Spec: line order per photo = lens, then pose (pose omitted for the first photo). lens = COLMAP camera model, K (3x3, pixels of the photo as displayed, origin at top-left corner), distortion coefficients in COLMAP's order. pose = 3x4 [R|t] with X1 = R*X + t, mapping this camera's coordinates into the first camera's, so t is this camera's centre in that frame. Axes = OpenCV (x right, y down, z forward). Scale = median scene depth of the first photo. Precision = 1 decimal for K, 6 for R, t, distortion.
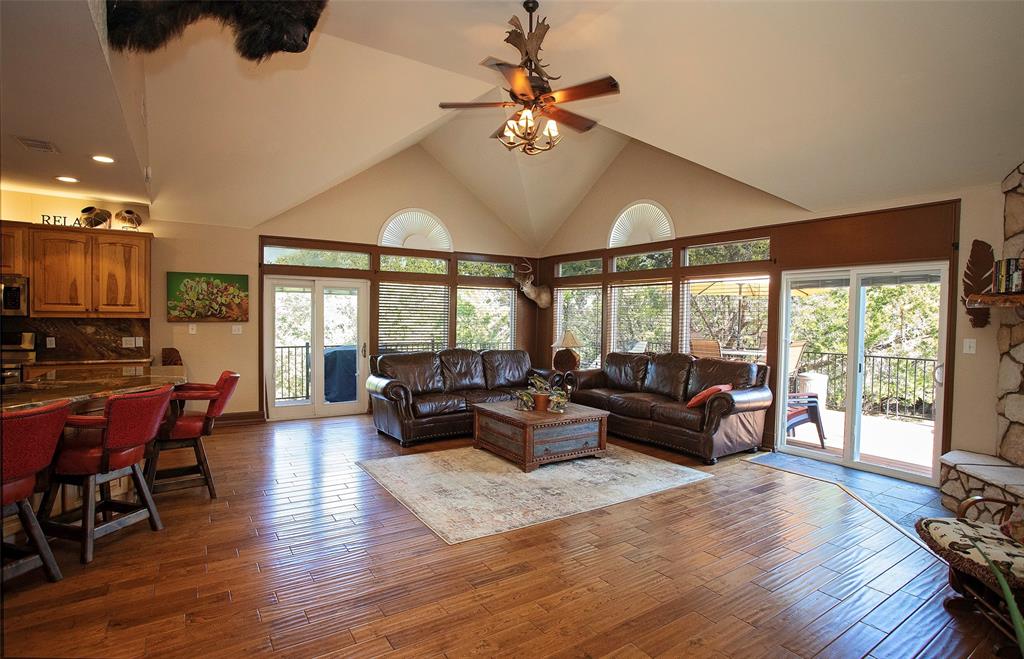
lens RADIAL K [[509.5, 0, 507.8], [0, 509.5, 323.9], [0, 0, 1]] dist [-0.047398, 0.012941]
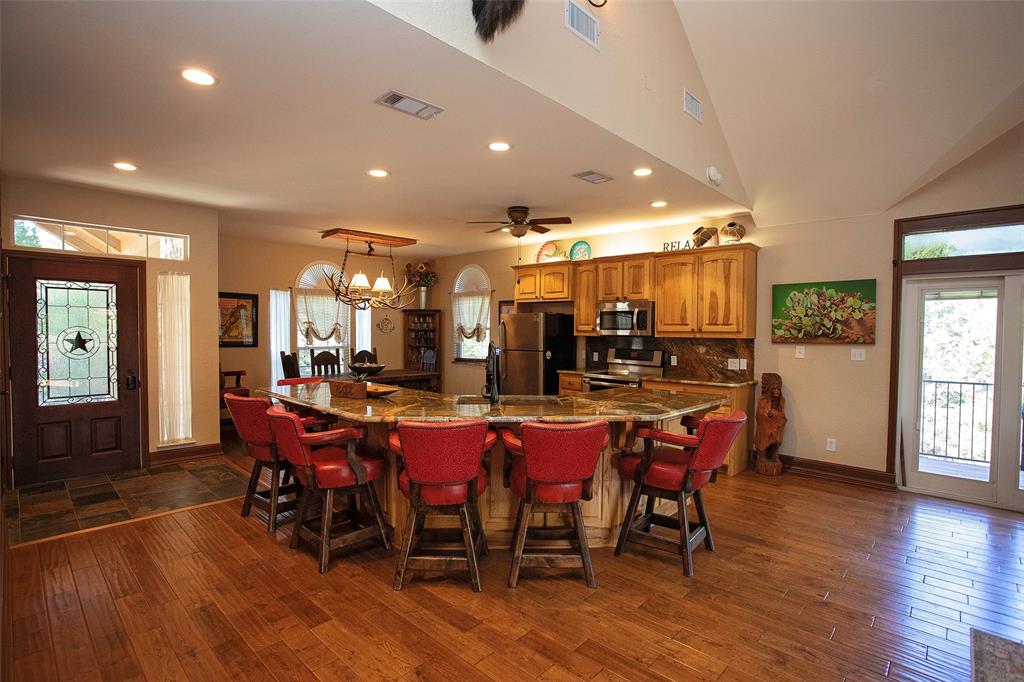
lens RADIAL K [[498.6, 0, 514.9], [0, 498.6, 341.5], [0, 0, 1]] dist [-0.058284, 0.020973]
pose [[0.238510, 0.006136, -0.971121, 0.042339], [-0.020883, 0.999781, 0.001188, 0.002052], [0.970915, 0.019996, 0.238586, 0.394036]]
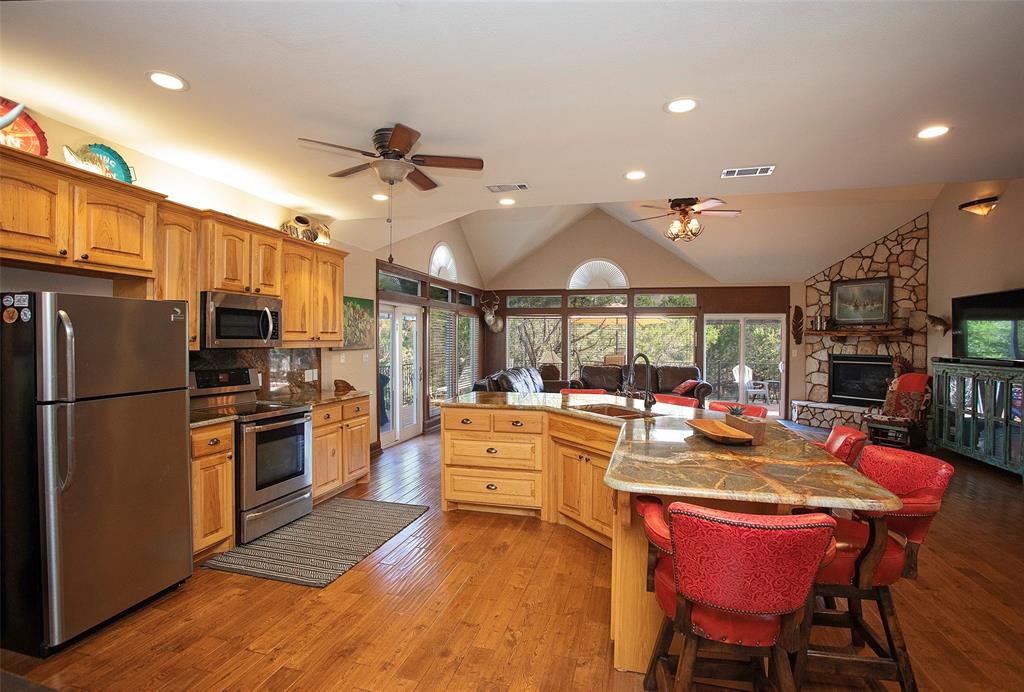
lens RADIAL K [[498.6, 0, 500.1], [0, 498.6, 344.0], [0, 0, 1]] dist [-0.058284, 0.020973]
pose [[0.759093, -0.014251, 0.650826, -1.113903], [0.011539, 0.999898, 0.008436, -0.021653], [-0.650880, 0.001107, 0.759180, 0.138023]]
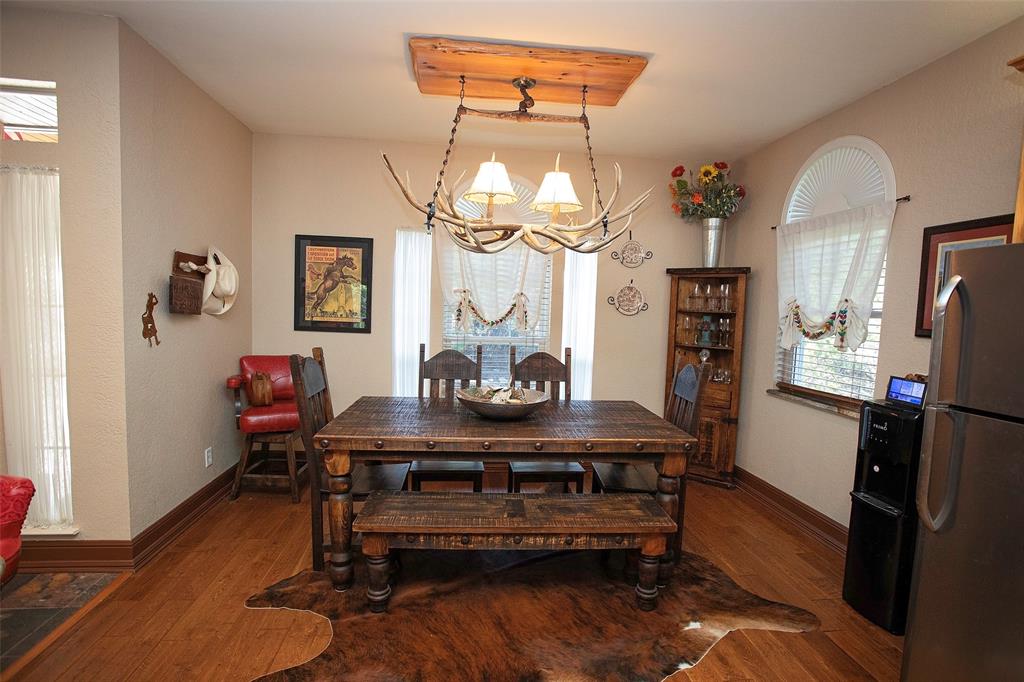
lens RADIAL K [[498.6, 0, 513.0], [0, 498.6, 342.4], [0, 0, 1]] dist [-0.058284, 0.020973]
pose [[-0.442340, 0.033758, -0.896212, -0.791330], [-0.060145, 0.995925, 0.067199, -0.015253], [0.894828, 0.083627, -0.438507, 0.553417]]
